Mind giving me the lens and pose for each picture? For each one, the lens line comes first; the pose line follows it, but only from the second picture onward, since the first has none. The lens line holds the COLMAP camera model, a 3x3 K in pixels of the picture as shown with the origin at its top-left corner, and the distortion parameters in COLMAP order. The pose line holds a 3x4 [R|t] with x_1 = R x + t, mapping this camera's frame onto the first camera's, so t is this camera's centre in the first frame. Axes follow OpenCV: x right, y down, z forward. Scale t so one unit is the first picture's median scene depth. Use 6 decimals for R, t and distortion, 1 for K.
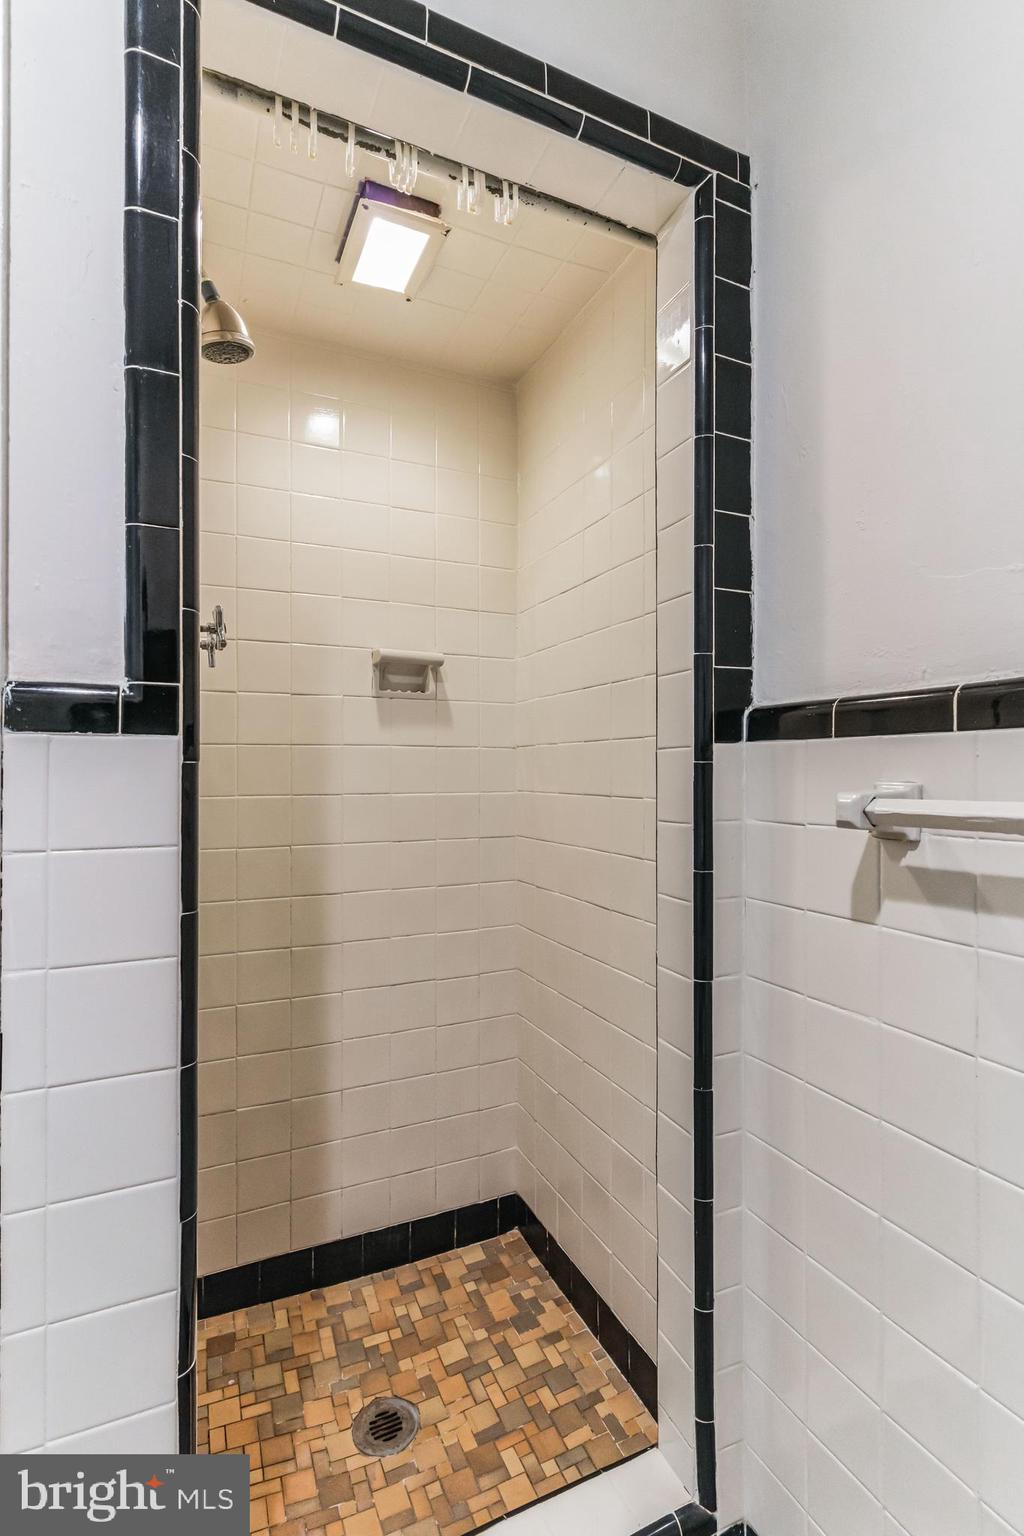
lens RADIAL K [[744.2, 0, 512.0], [0, 744.2, 768.0], [0, 0, 1]] dist [0.000999, 0.000134]
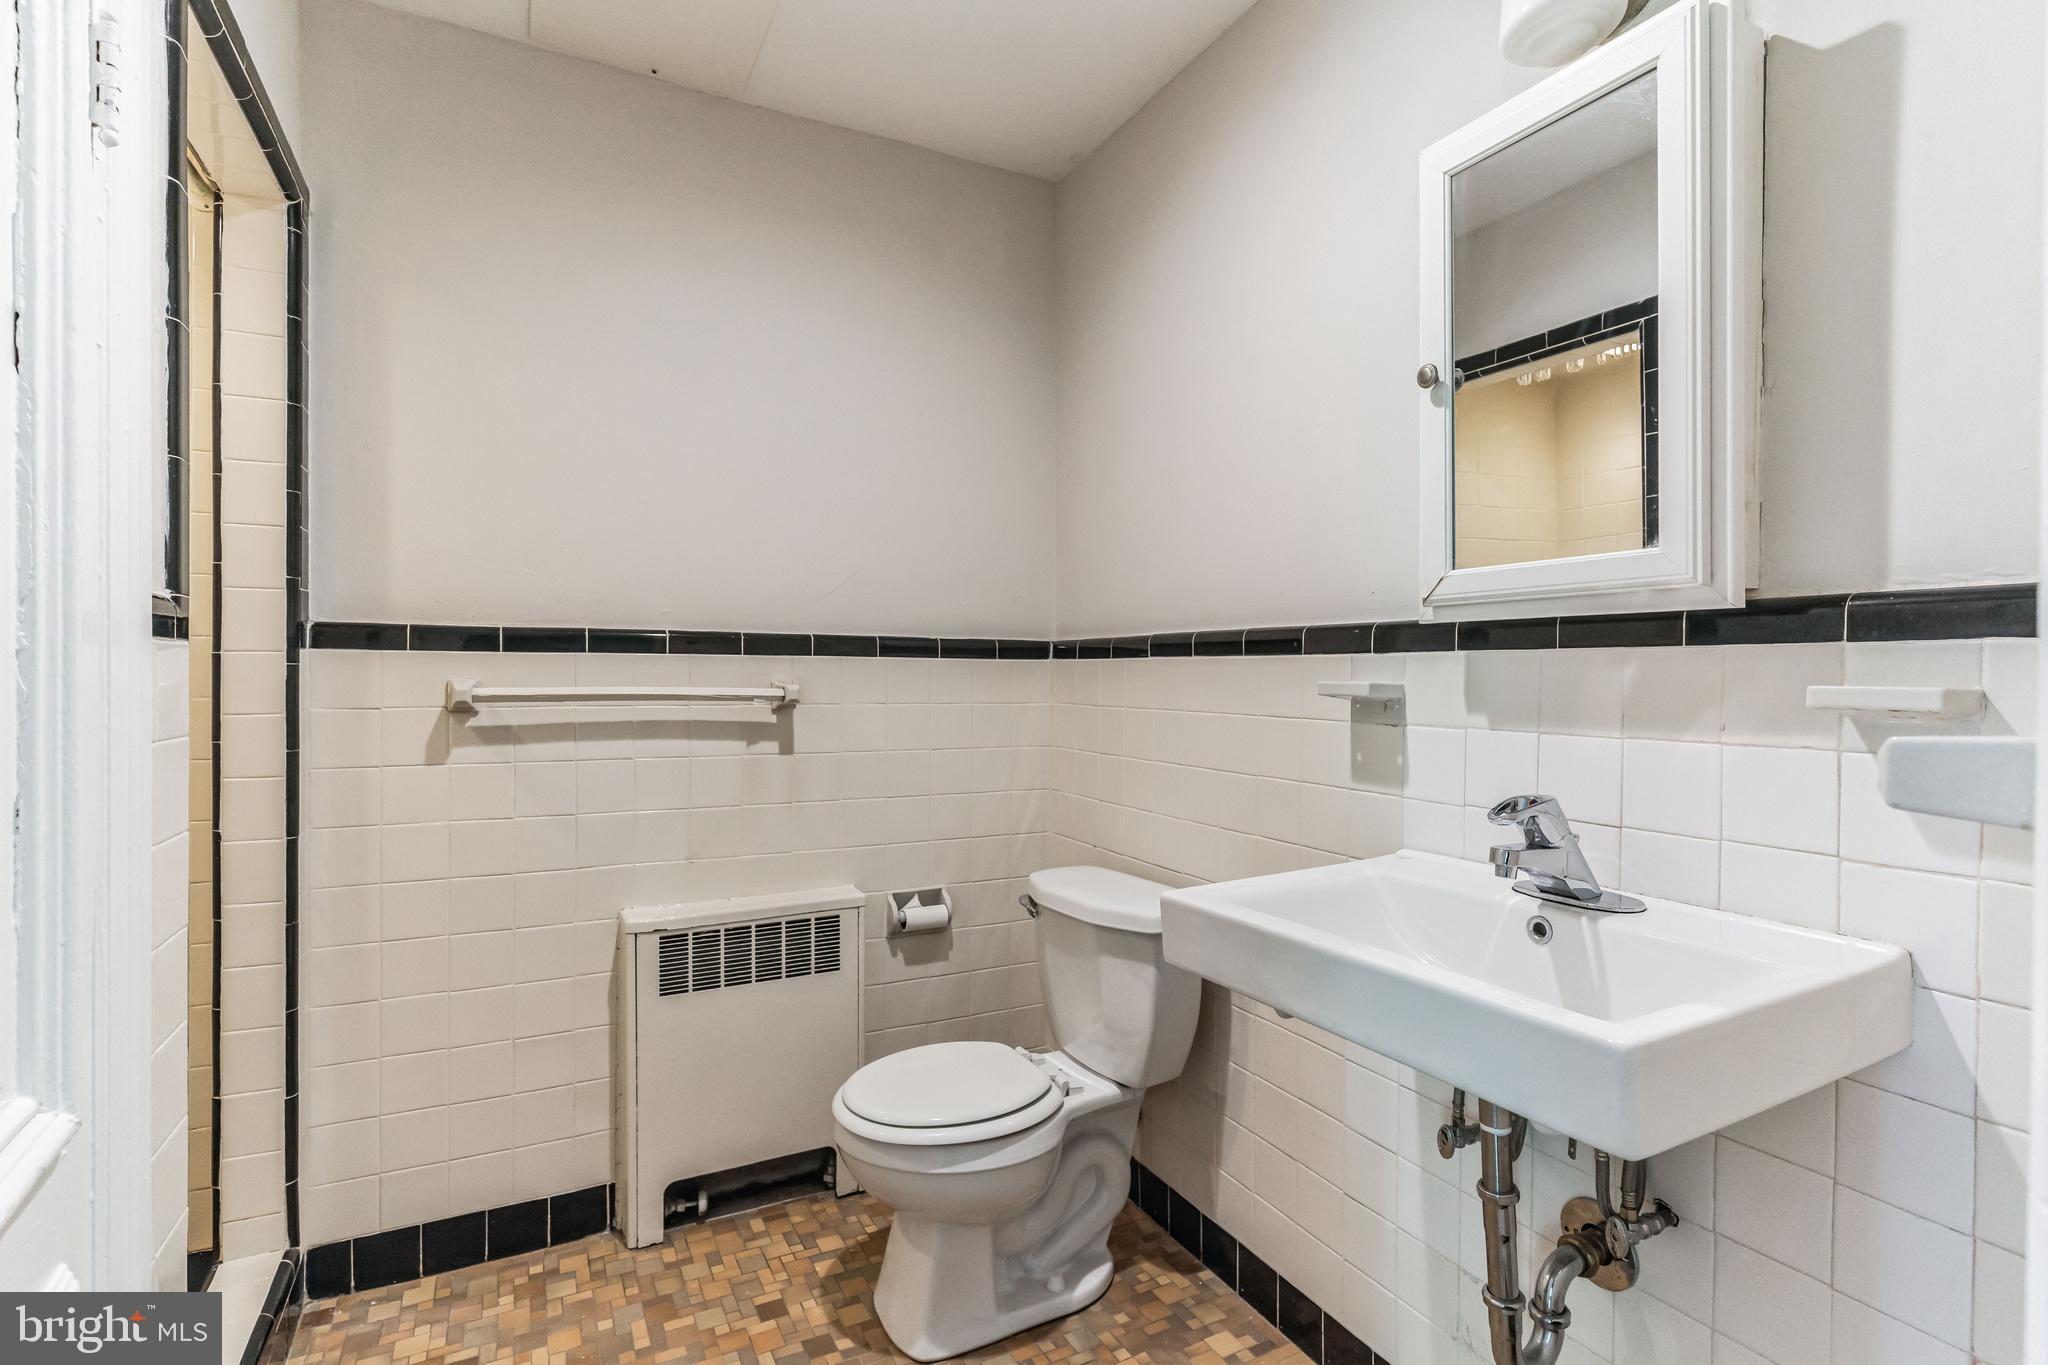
lens RADIAL K [[992.3, 0, 1023.8], [0, 992.3, 669.9], [0, 0, 1]] dist [0.000999, 0.000134]
pose [[-0.029232, 0.007362, 0.999546, -1.792608], [-0.003091, 0.999967, -0.007455, 0.012479], [-0.999568, -0.003308, -0.029208, -0.229282]]
